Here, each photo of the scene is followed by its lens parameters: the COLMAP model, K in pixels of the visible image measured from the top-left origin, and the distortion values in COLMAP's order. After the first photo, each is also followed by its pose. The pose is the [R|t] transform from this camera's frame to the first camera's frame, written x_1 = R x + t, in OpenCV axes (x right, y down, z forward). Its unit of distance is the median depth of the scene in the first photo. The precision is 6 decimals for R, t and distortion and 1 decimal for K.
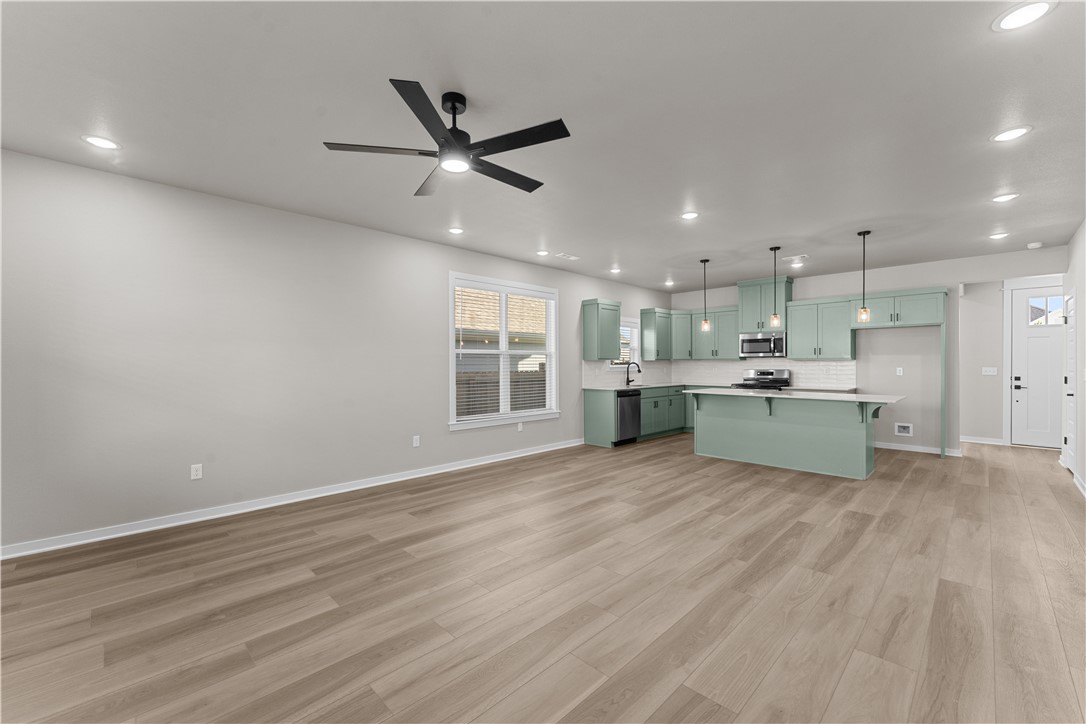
lens RADIAL K [[441.1, 0, 546.2], [0, 441.1, 363.0], [0, 0, 1]] dist [0.001172, 0.000778]
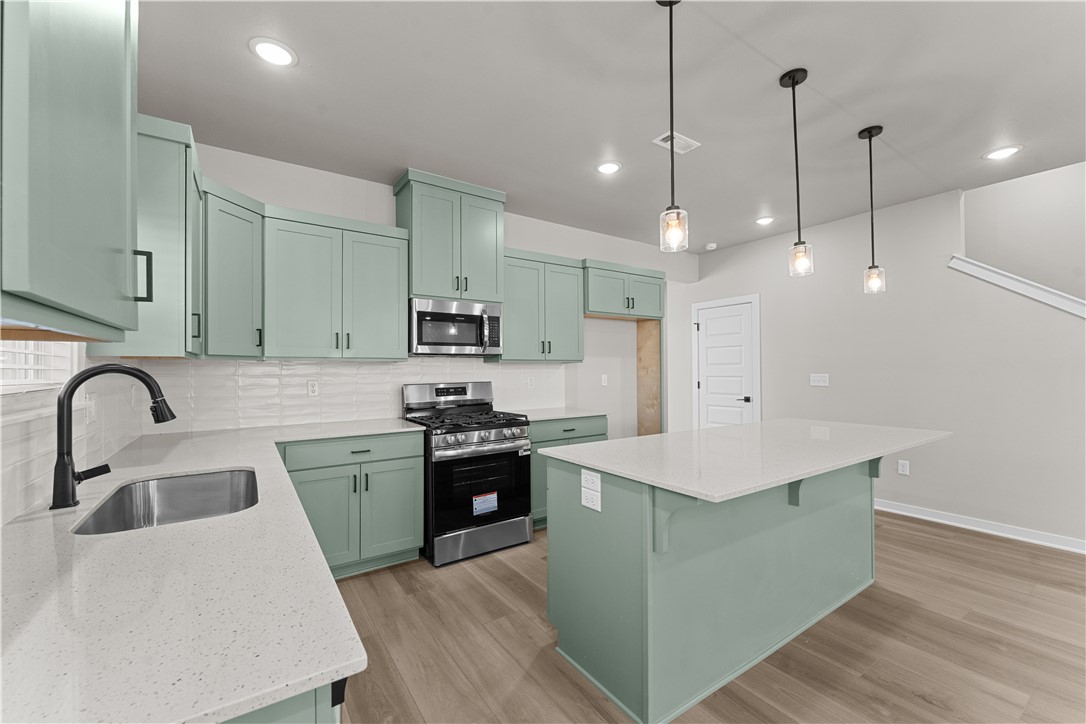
lens RADIAL K [[441.1, 0, 538.4], [0, 441.1, 358.5], [0, 0, 1]] dist [0.001172, 0.000778]
pose [[0.197000, 0.022017, 0.980156, 0.073046], [0.001702, 0.999739, -0.022799, 0.000389], [-0.980402, 0.006159, 0.196911, 0.956400]]
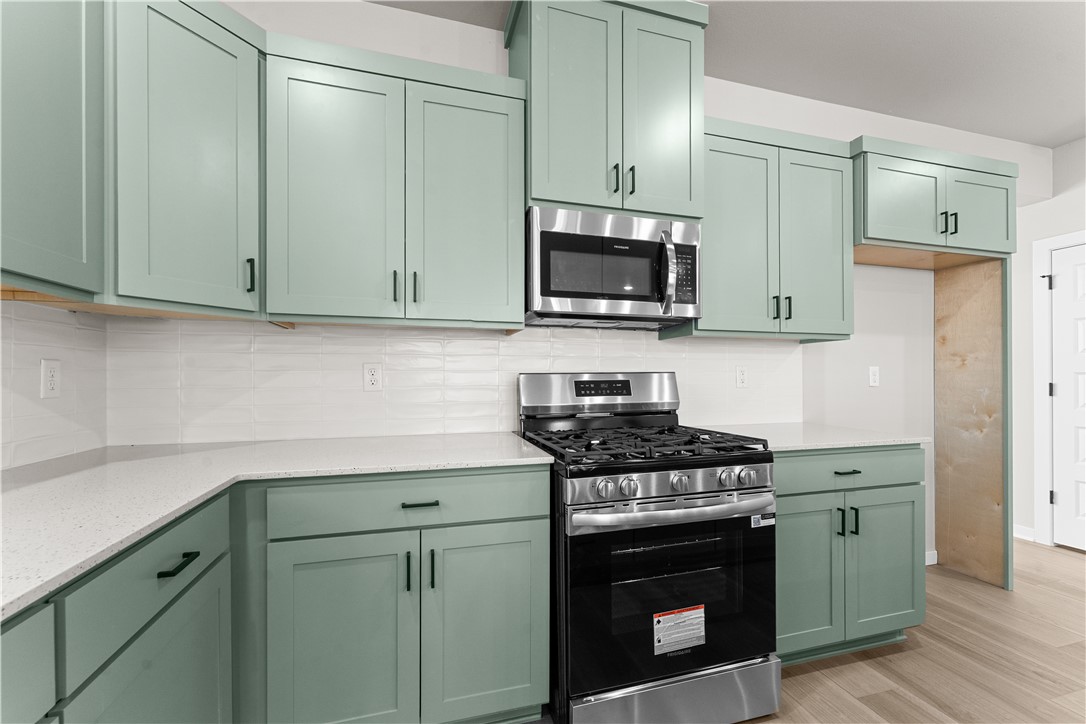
lens RADIAL K [[441.1, 0, 539.6], [0, 441.1, 374.5], [0, 0, 1]] dist [0.001172, 0.000778]
pose [[0.494998, 0.003294, 0.868888, 0.299919], [-0.003799, 0.999991, -0.001627, 0.019622], [-0.868886, -0.002496, 0.495006, 1.056595]]
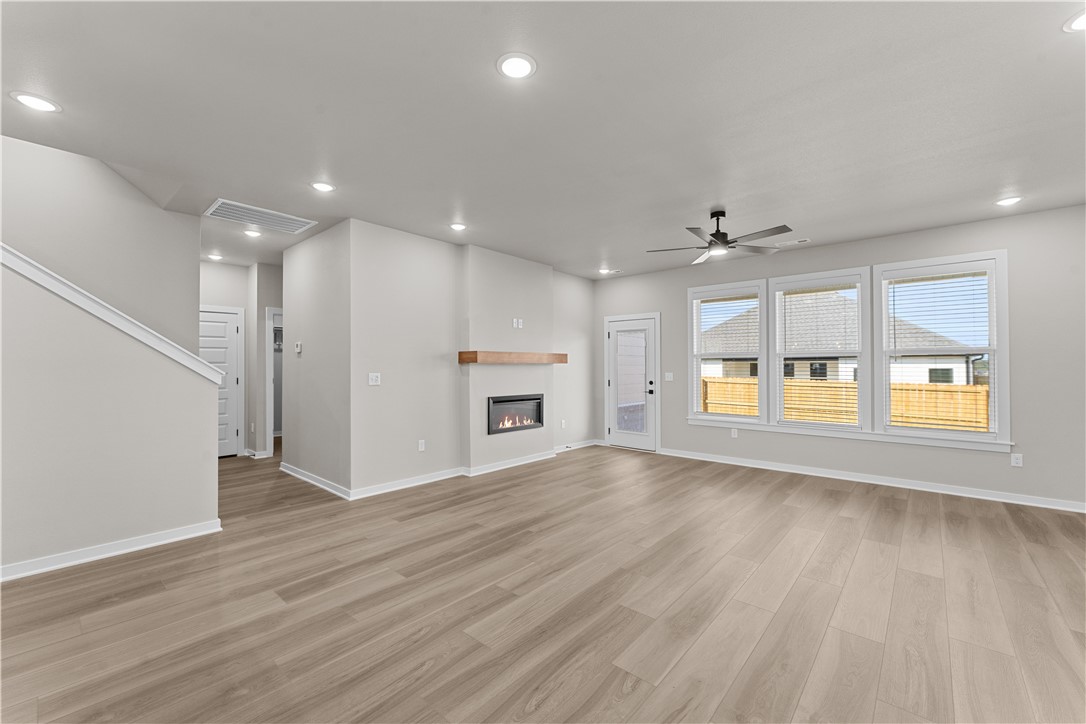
lens RADIAL K [[441.1, 0, 542.3], [0, 441.1, 362.7], [0, 0, 1]] dist [0.001172, 0.000778]
pose [[-0.997927, 0.000022, -0.064350, 0.213844], [0.000570, 0.999964, -0.008508, 0.000268], [0.064347, -0.008527, -0.997891, 0.964028]]
